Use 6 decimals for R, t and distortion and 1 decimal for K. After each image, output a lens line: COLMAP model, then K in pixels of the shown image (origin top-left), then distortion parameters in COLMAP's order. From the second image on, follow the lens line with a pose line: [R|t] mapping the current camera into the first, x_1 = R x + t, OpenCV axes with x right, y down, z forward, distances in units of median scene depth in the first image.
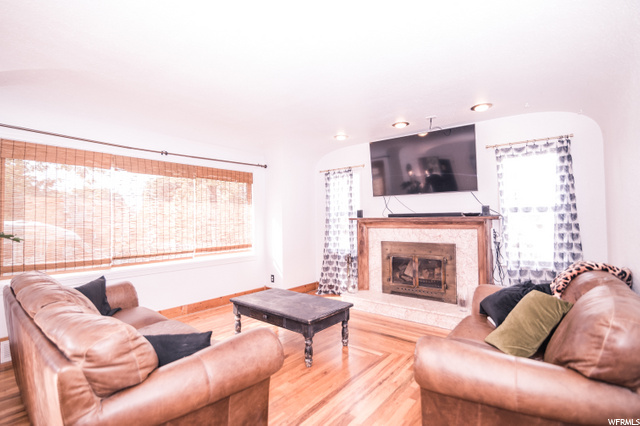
lens RADIAL K [[301.3, 0, 315.5], [0, 301.3, 208.8], [0, 0, 1]] dist [-0.023193, -0.000648]
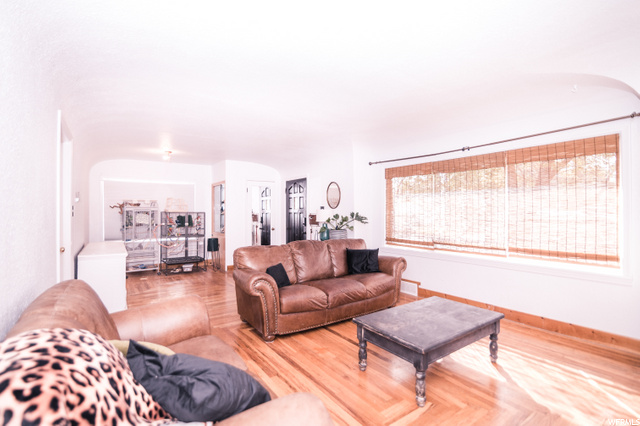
lens RADIAL K [[301.3, 0, 315.5], [0, 301.3, 208.8], [0, 0, 1]] dist [-0.023193, -0.000648]
pose [[-0.274171, -0.001461, -0.961680, 0.595552], [0.034798, 0.999329, -0.011439, 0.014238], [0.961051, -0.036600, -0.273936, 0.726610]]
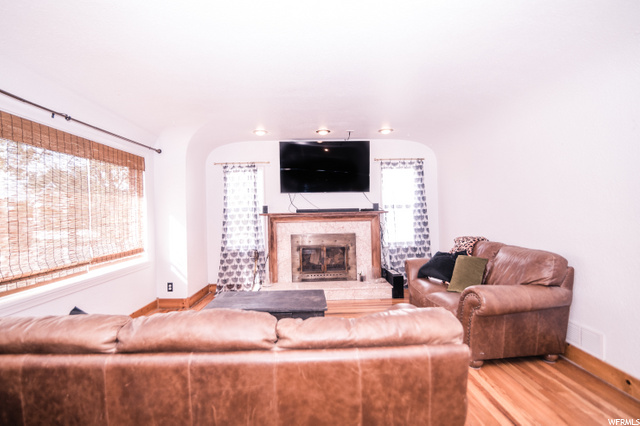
lens RADIAL K [[306.1, 0, 311.8], [0, 306.1, 208.9], [0, 0, 1]] dist [-0.024346, -0.000087]
pose [[0.757969, 0.002378, 0.652287, -0.483251], [-0.008928, 0.999938, 0.006728, 0.007022], [-0.652230, -0.010923, 0.757942, 0.129313]]
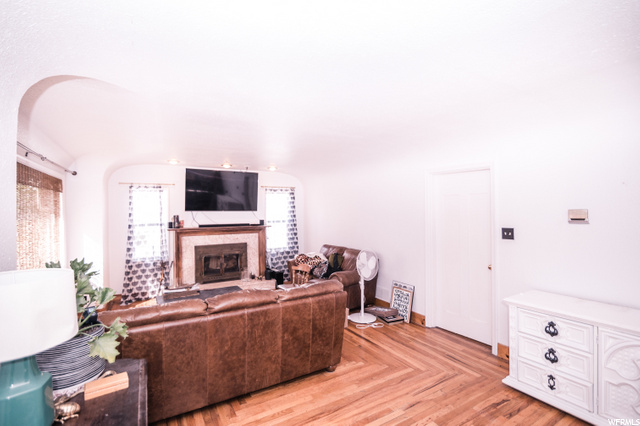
lens RADIAL K [[301.3, 0, 315.5], [0, 301.3, 208.8], [0, 0, 1]] dist [-0.023193, -0.000648]
pose [[0.346830, 0.017326, 0.937768, -0.897309], [-0.022978, 0.999686, -0.009972, -0.057262], [-0.937646, -0.018090, 0.347120, 0.066002]]
